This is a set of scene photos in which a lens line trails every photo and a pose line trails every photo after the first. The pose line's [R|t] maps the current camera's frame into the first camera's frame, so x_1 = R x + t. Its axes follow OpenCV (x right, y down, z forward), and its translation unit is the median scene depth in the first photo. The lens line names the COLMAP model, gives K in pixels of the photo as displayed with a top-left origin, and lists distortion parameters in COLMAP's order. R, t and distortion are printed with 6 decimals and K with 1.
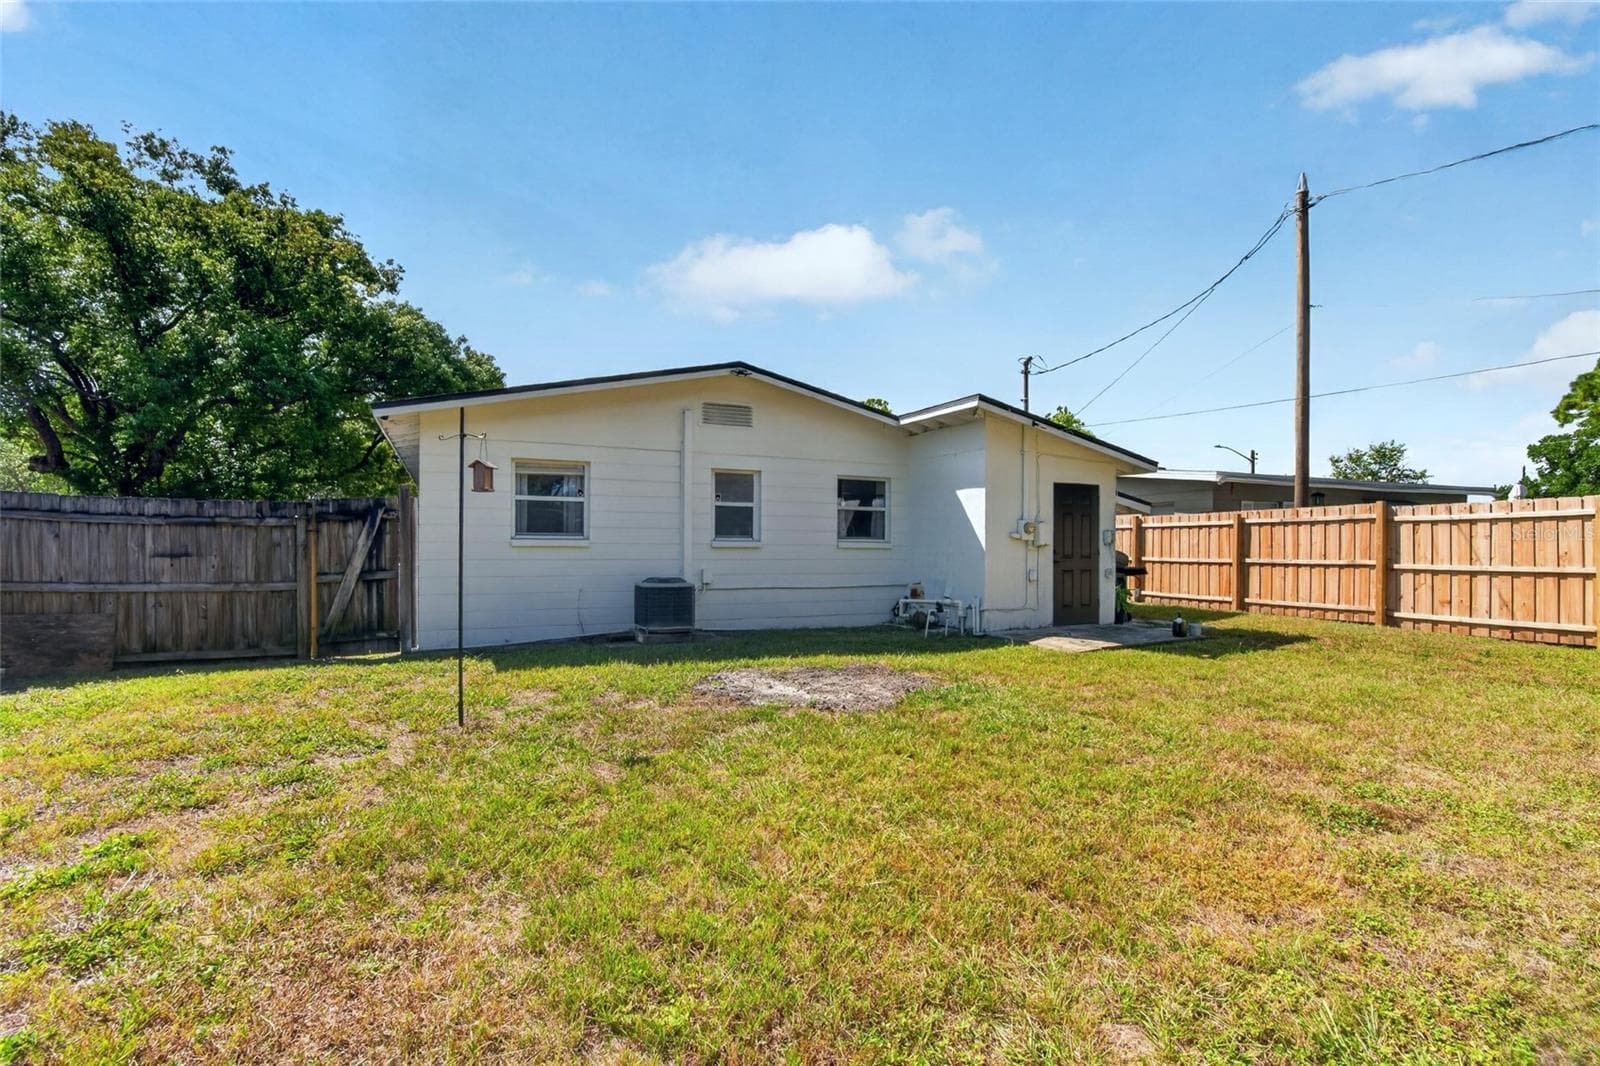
lens RADIAL K [[723.8, 0, 780.7], [0, 723.8, 543.9], [0, 0, 1]] dist [-0.043385, 0.014880]
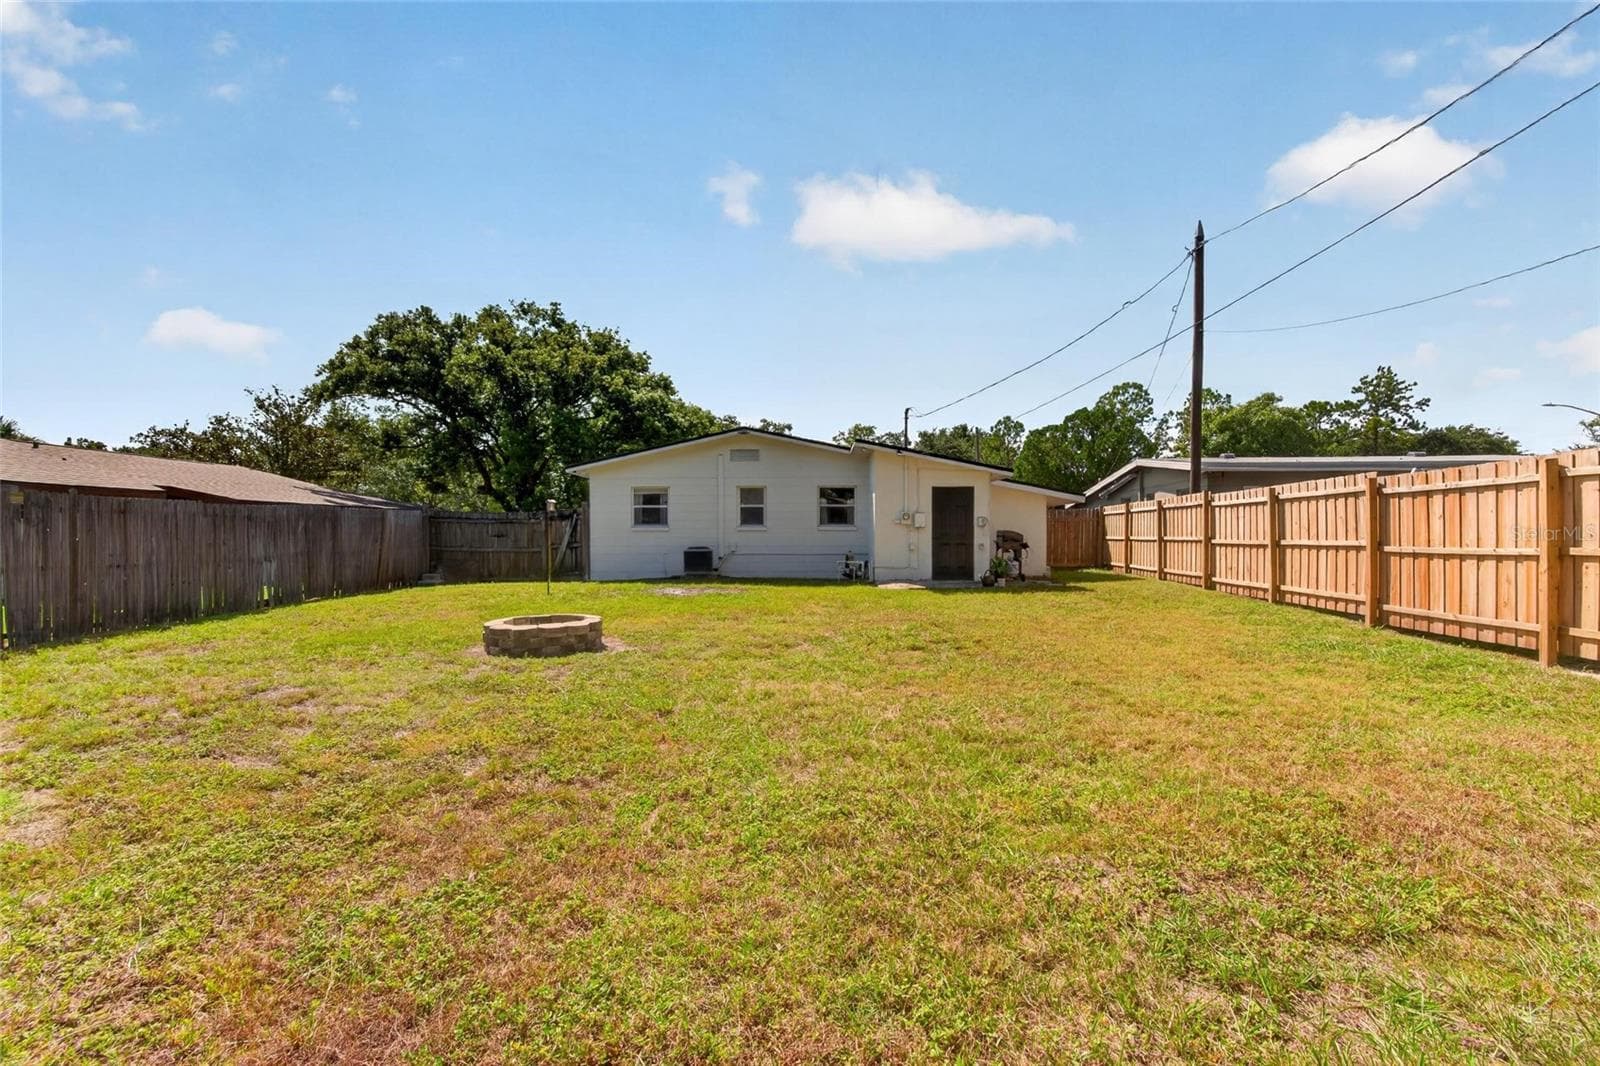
lens RADIAL K [[723.8, 0, 780.7], [0, 723.8, 543.9], [0, 0, 1]] dist [-0.043385, 0.014880]
pose [[0.891635, -0.000933, -0.452754, 0.790288], [0.008884, 0.999841, 0.015436, 0.010069], [0.452668, -0.017786, 0.891502, -0.526759]]
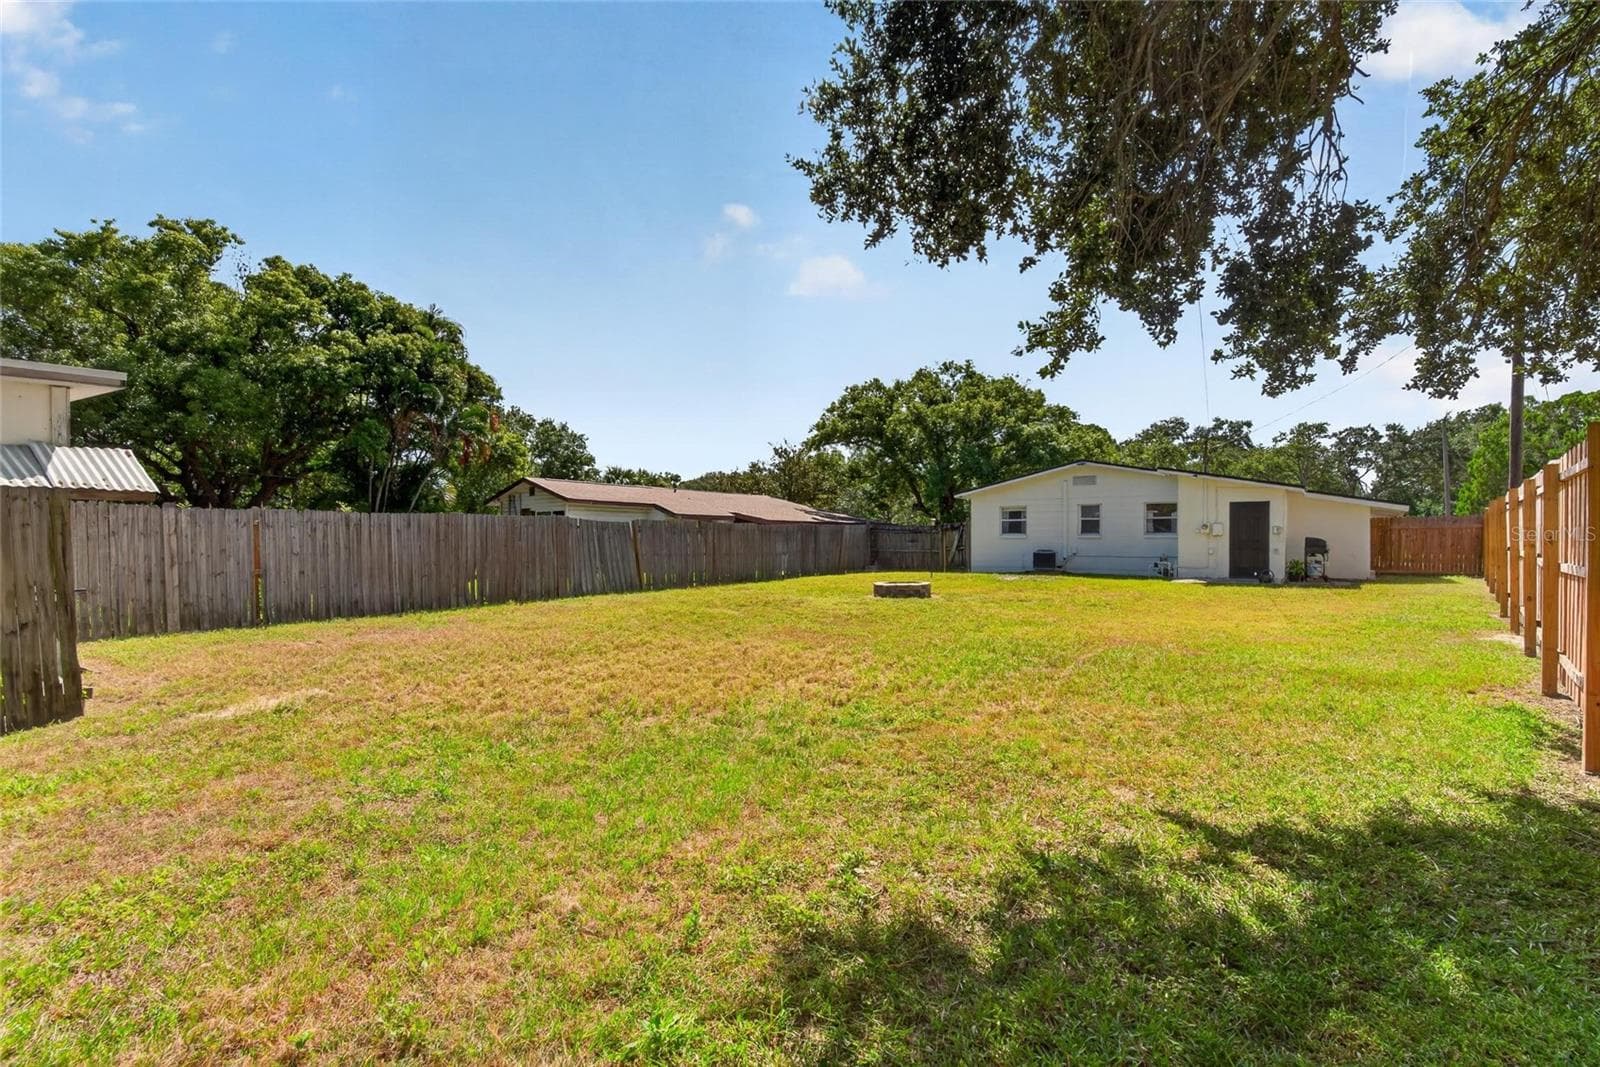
lens RADIAL K [[723.8, 0, 780.7], [0, 723.8, 544.4], [0, 0, 1]] dist [-0.043385, 0.014880]
pose [[0.463247, -0.001114, -0.886228, 1.495516], [0.006213, 0.999979, 0.001991, 0.014896], [0.886207, -0.006429, 0.463244, -0.916947]]
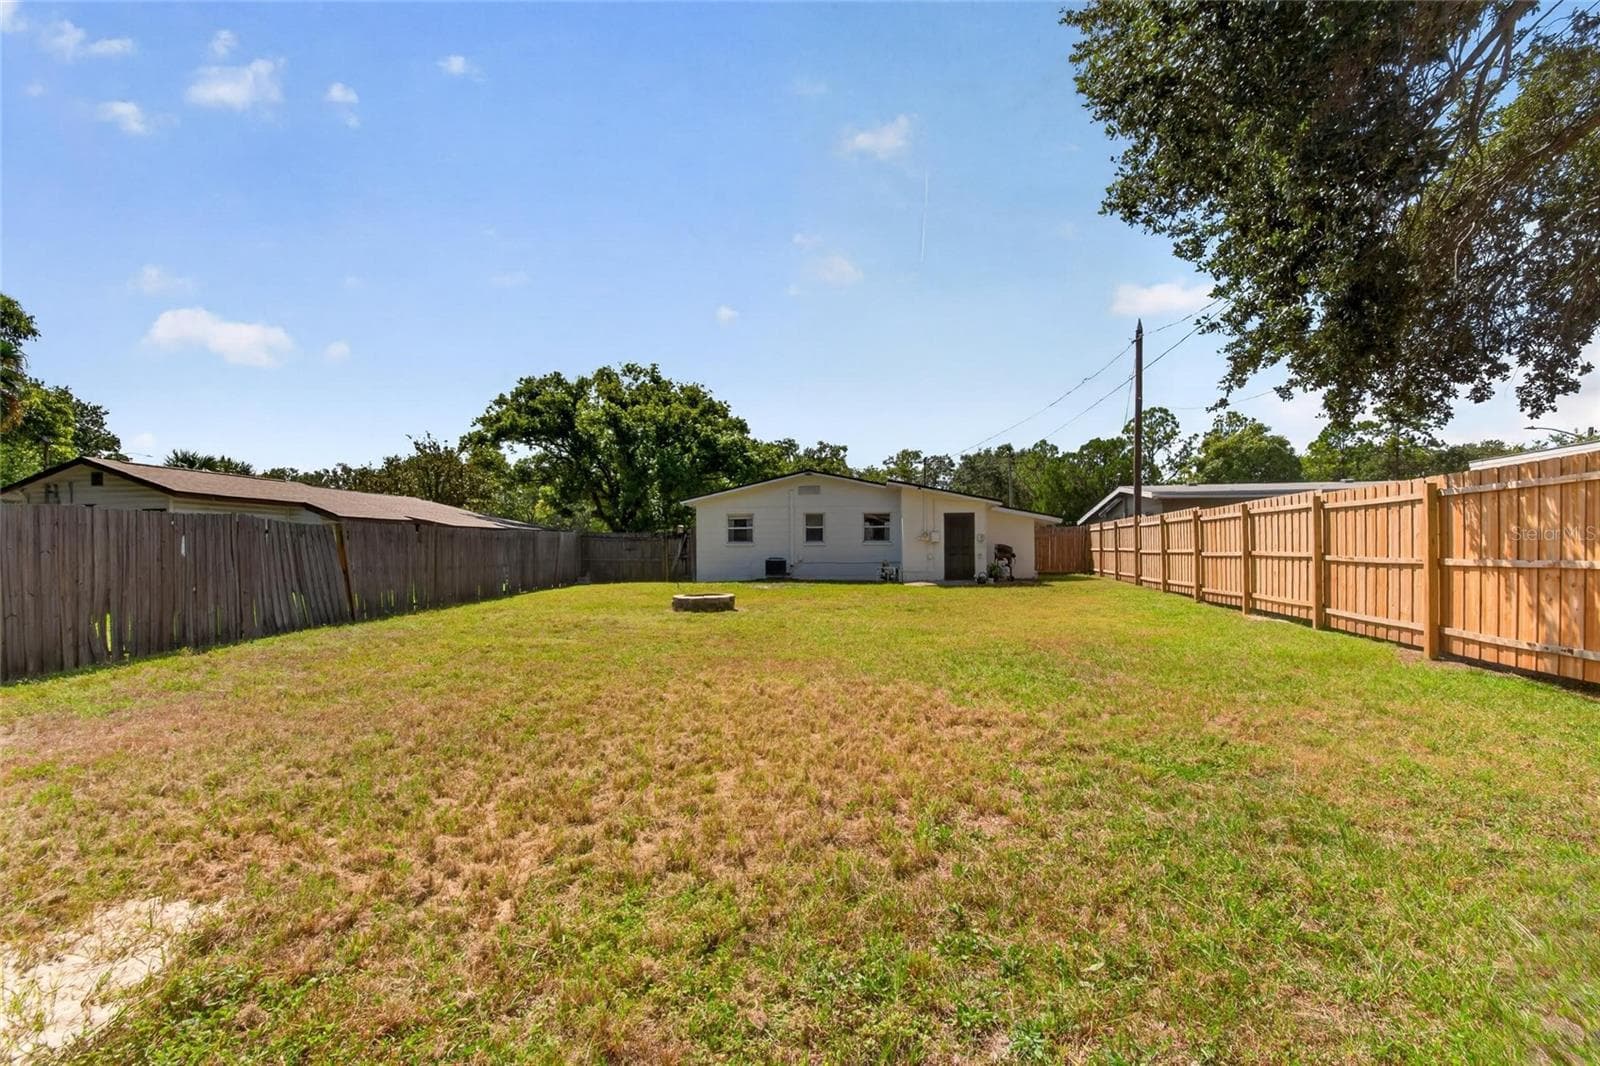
lens RADIAL K [[723.8, 0, 780.7], [0, 723.8, 543.9], [0, 0, 1]] dist [-0.043385, 0.014880]
pose [[0.853971, -0.014750, -0.520111, 1.084638], [0.013469, 0.999890, -0.006241, 0.013311], [0.520146, -0.001675, 0.854076, -1.098660]]
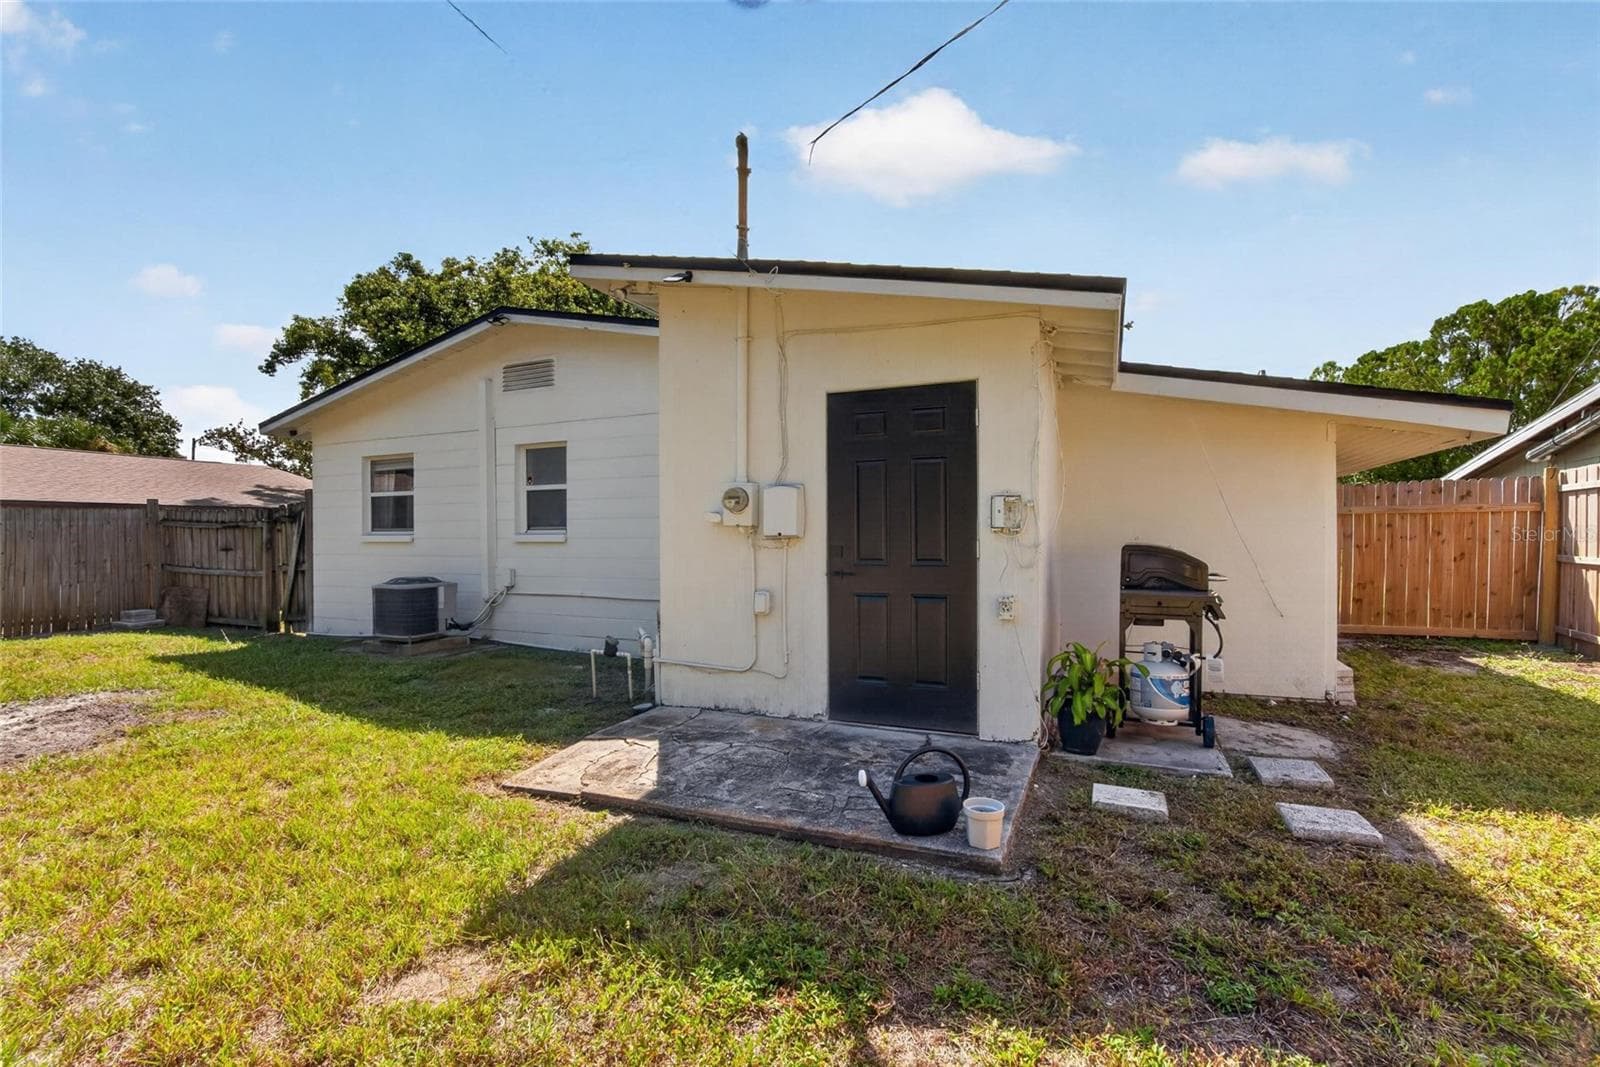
lens RADIAL K [[705.0, 0, 786.1], [0, 705.0, 539.7], [0, 0, 1]] dist [-0.021812, -0.000080]
pose [[0.659116, -0.003796, -0.752032, 0.687826], [0.011886, 0.999915, 0.005369, 0.001584], [0.751947, -0.012478, 0.659105, 0.694374]]
